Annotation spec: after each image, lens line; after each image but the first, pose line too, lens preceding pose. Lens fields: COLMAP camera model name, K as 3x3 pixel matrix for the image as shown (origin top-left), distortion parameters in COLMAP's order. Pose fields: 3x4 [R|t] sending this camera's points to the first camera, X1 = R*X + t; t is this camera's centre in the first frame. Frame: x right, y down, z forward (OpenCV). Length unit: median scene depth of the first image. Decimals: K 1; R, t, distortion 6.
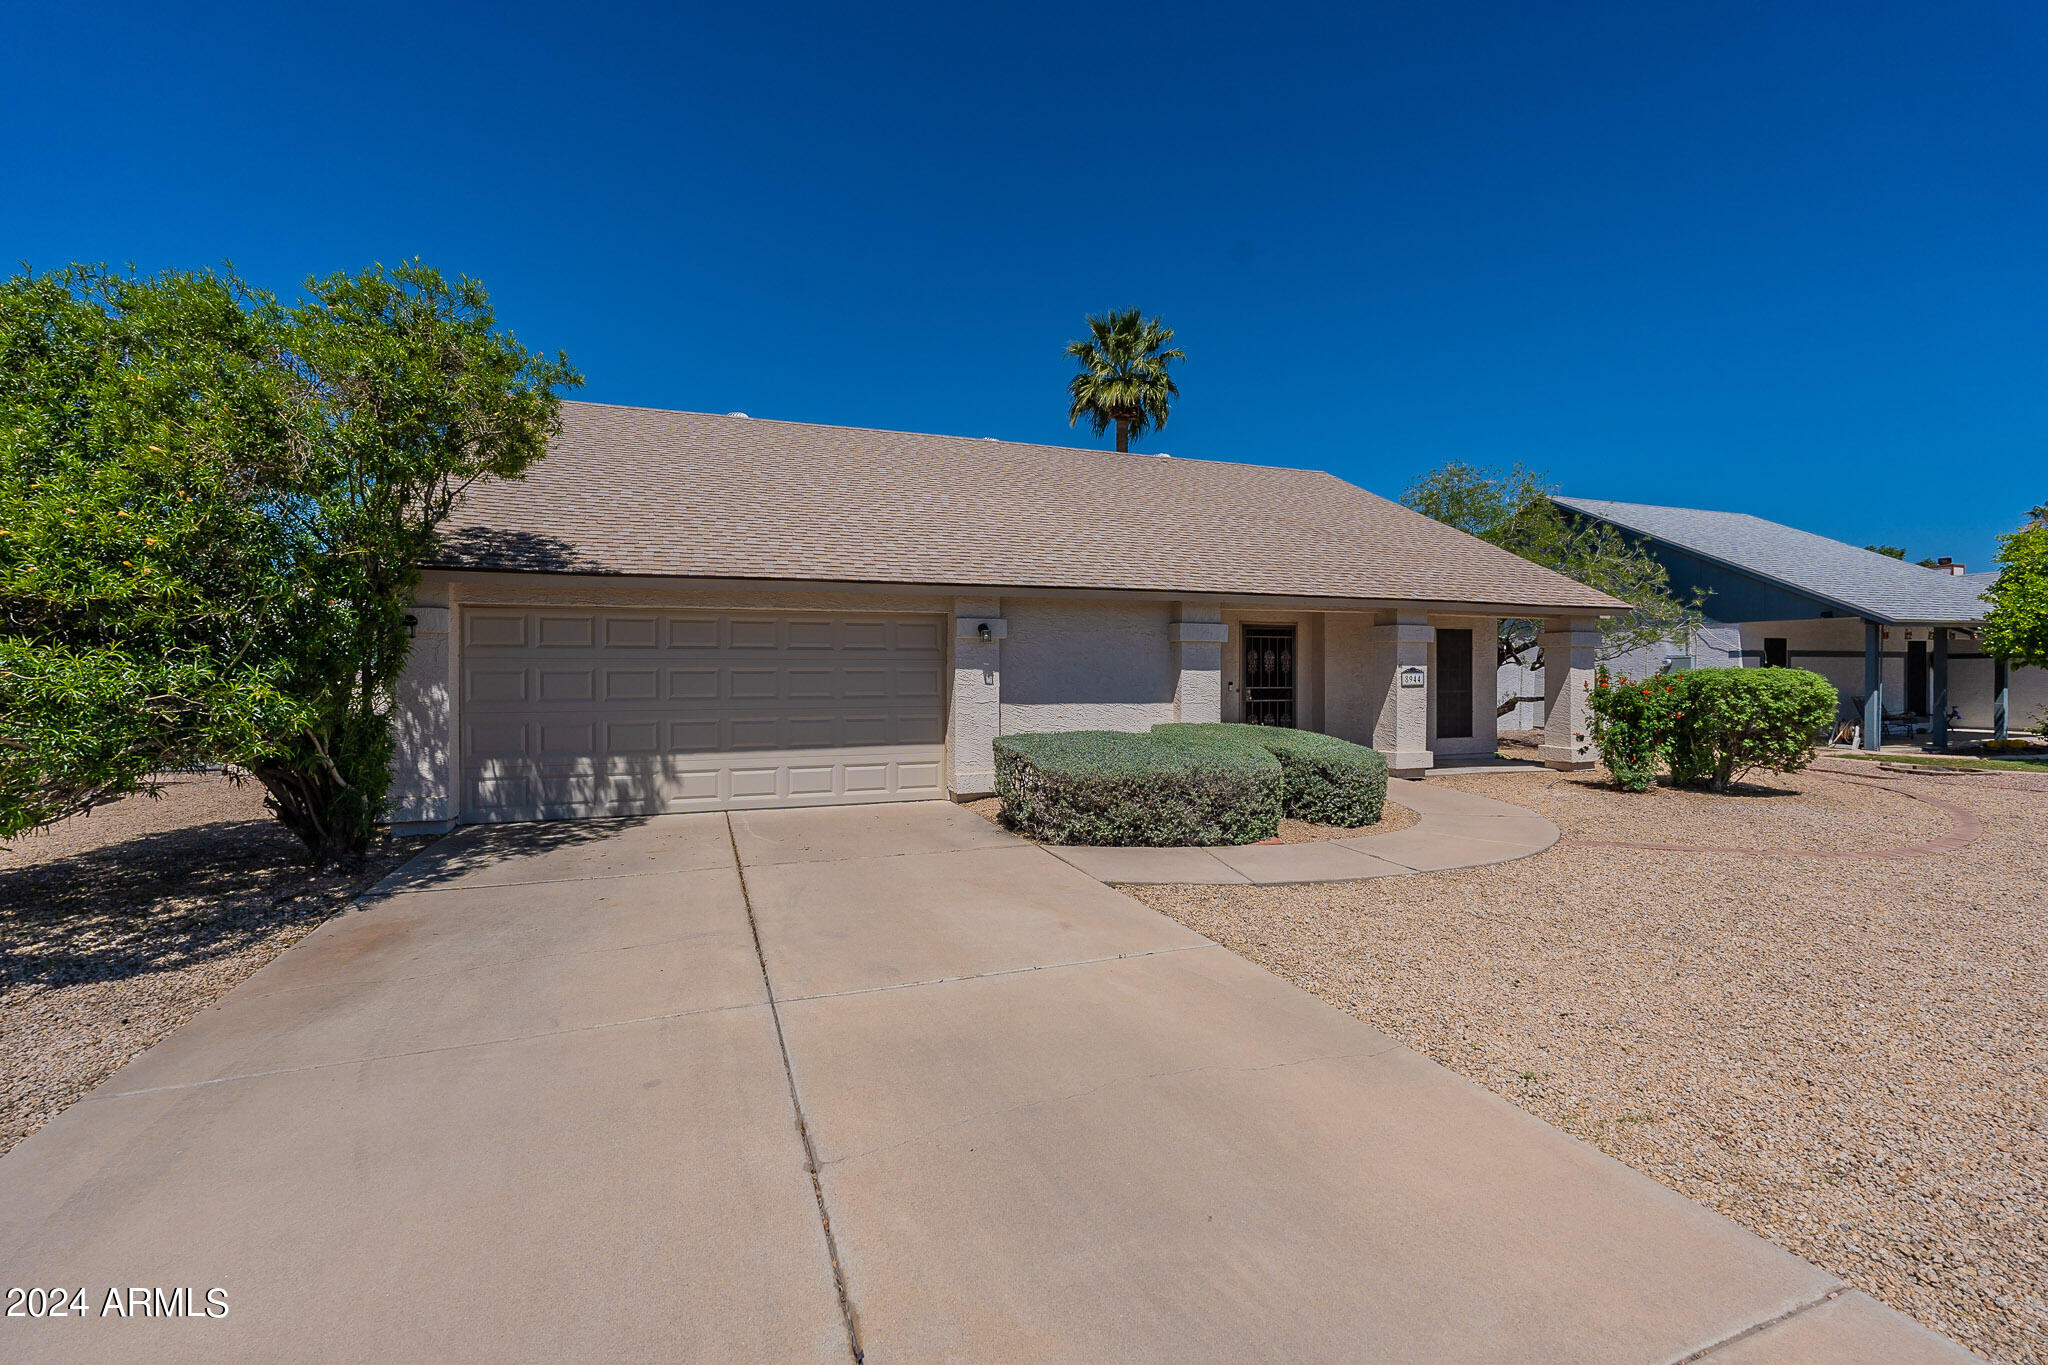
lens RADIAL K [[902.1, 0, 1024.0], [0, 902.1, 682.5], [0, 0, 1]] dist [-0.005509, -0.000854]
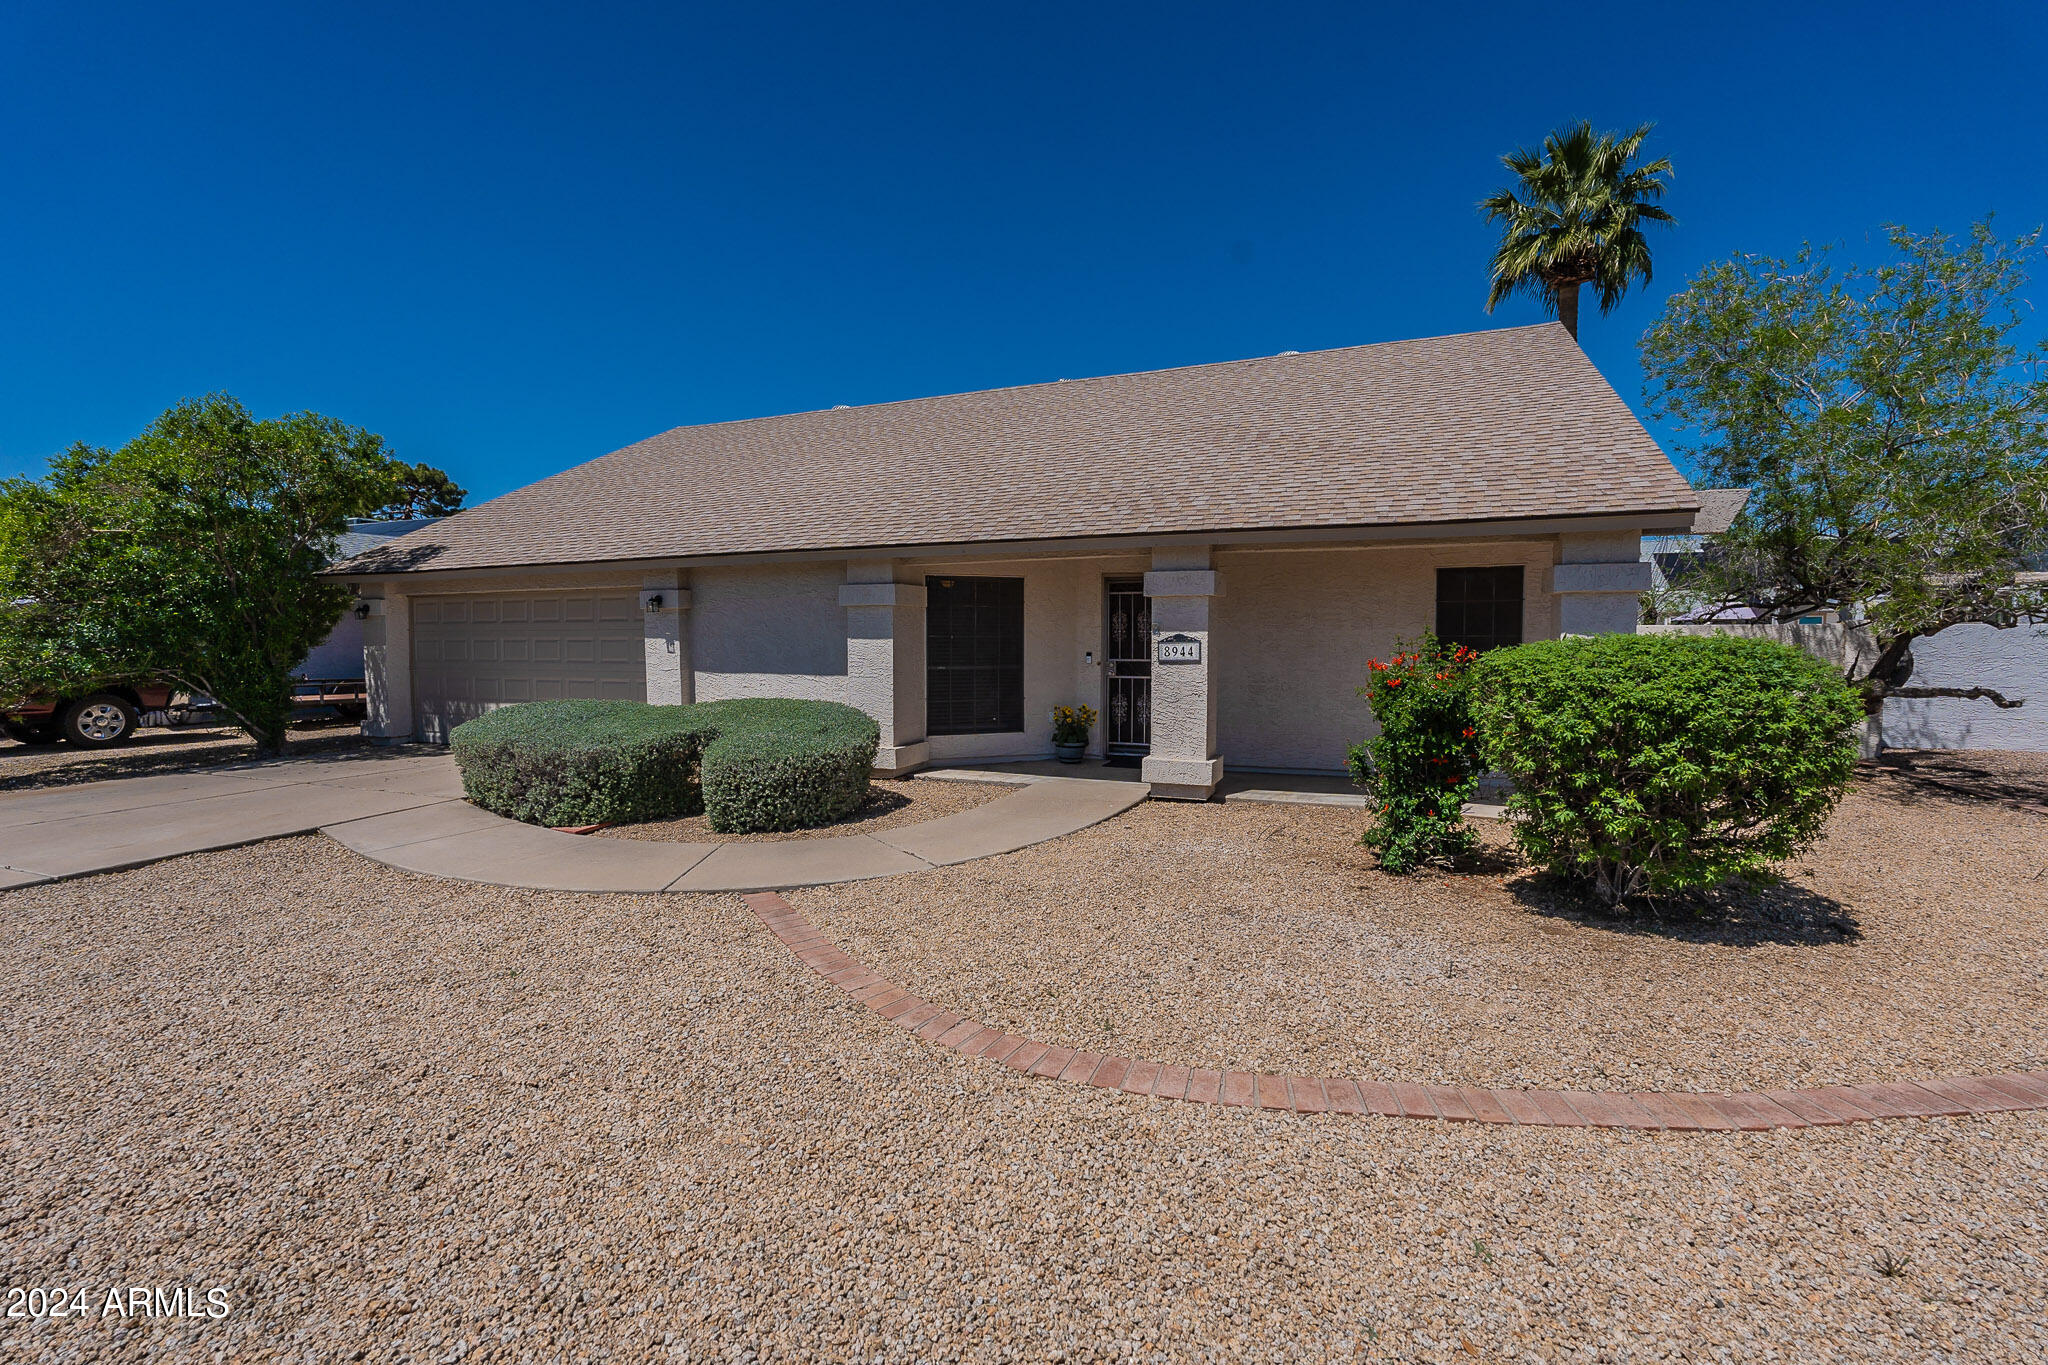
lens RADIAL K [[927.4, 0, 1024.0], [0, 927.4, 682.5], [0, 0, 1]] dist [-0.033509, -0.000007]
pose [[0.706328, 0.035386, -0.707000, 0.909401], [-0.005962, 0.999012, 0.044046, -0.011321], [0.707860, -0.026896, 0.705841, 0.472810]]
